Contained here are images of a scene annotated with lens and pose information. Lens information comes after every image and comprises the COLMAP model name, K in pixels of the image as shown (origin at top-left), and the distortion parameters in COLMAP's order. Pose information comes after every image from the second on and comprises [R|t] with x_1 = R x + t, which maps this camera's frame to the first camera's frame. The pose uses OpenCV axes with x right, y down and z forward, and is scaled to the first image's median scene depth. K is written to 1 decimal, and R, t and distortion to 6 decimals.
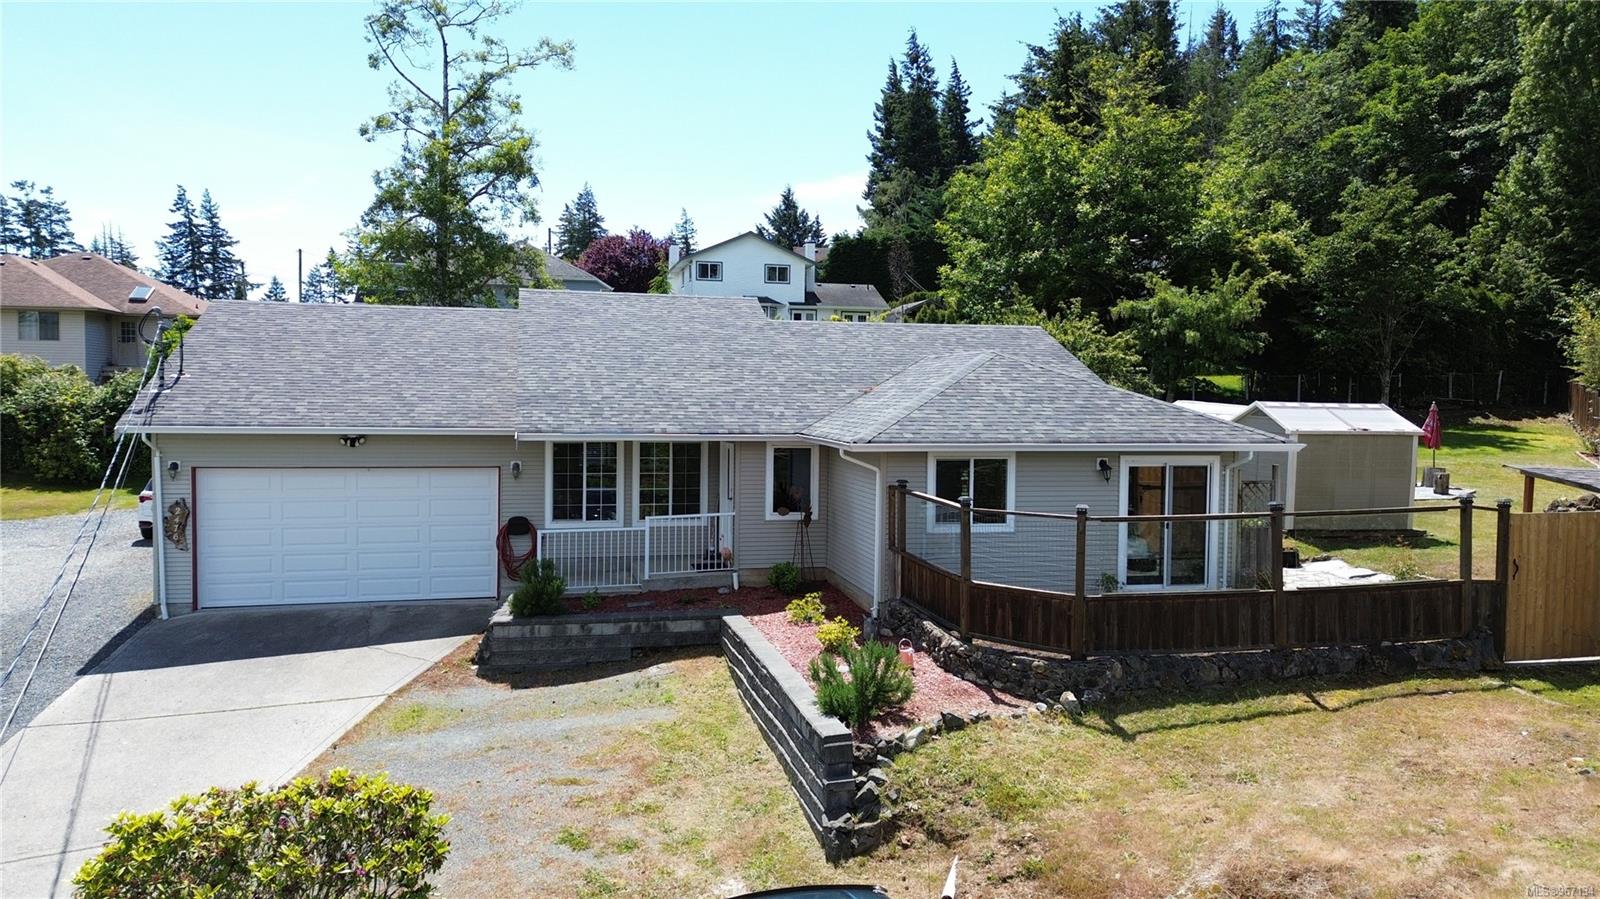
lens RADIAL K [[1119.4, 0, 800.0], [0, 1119.4, 449.5], [0, 0, 1]] dist [0.089829, -0.098176]
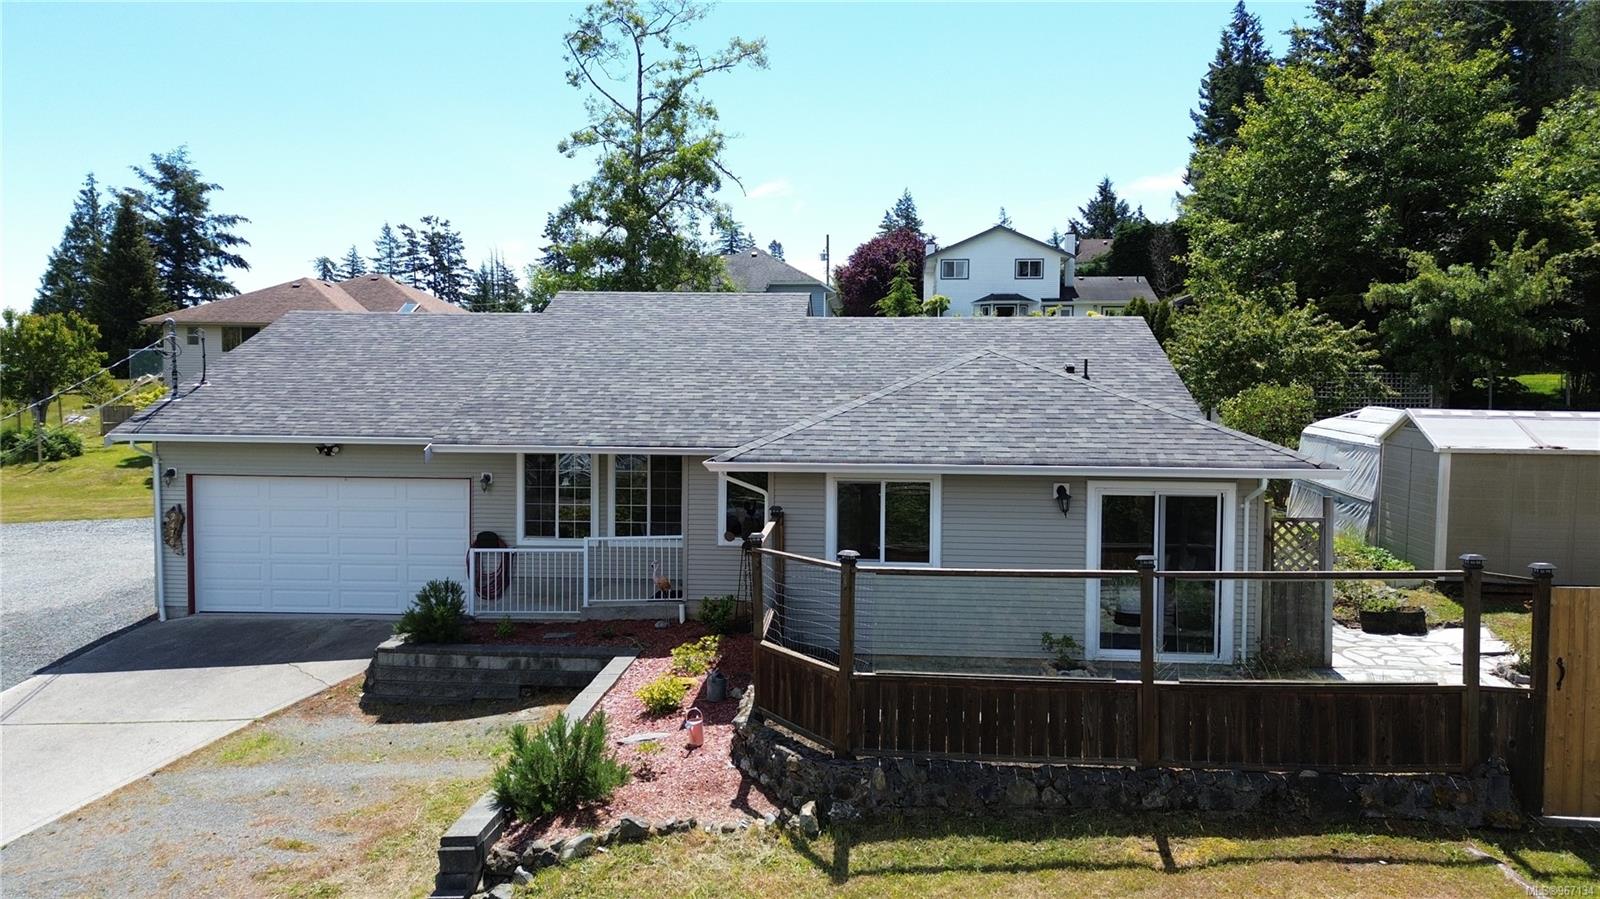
lens RADIAL K [[1119.4, 0, 800.0], [0, 1119.4, 449.5], [0, 0, 1]] dist [0.089829, -0.098176]
pose [[0.954281, 0.010818, -0.298716, 0.298385], [-0.011710, 0.999931, -0.001195, -0.011996], [0.298682, 0.004638, 0.954341, 0.186491]]
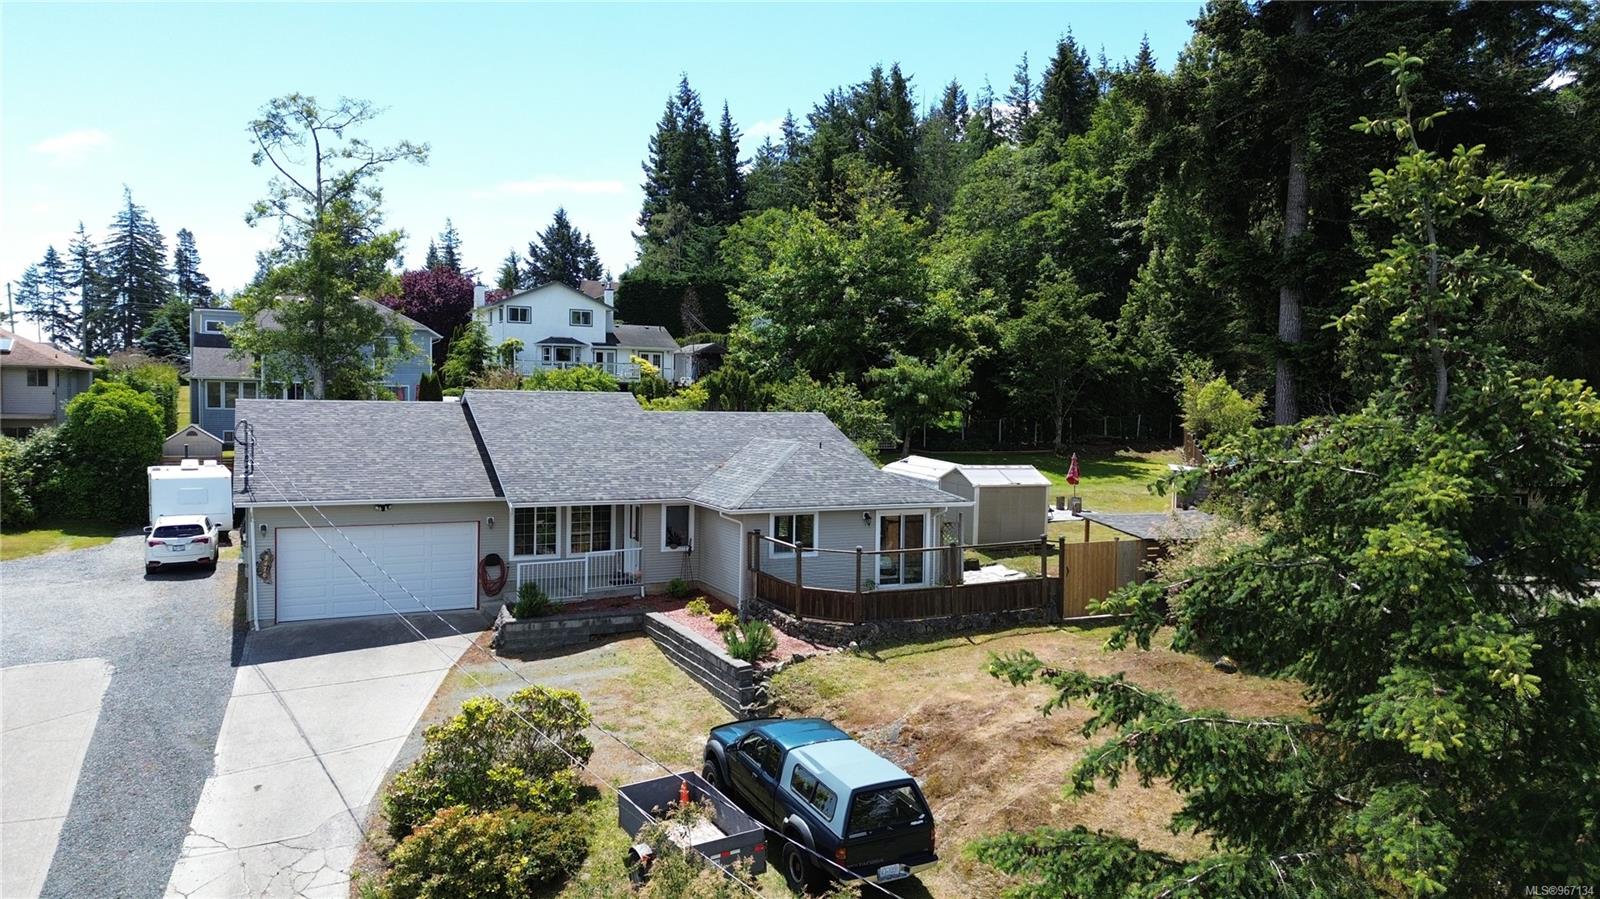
lens RADIAL K [[1119.4, 0, 800.0], [0, 1119.4, 449.5], [0, 0, 1]] dist [0.089829, -0.098176]
pose [[0.977026, -0.007834, 0.212975, -0.178401], [0.008074, 0.999967, -0.000258, -0.080846], [-0.212966, 0.001972, 0.977058, -0.597267]]
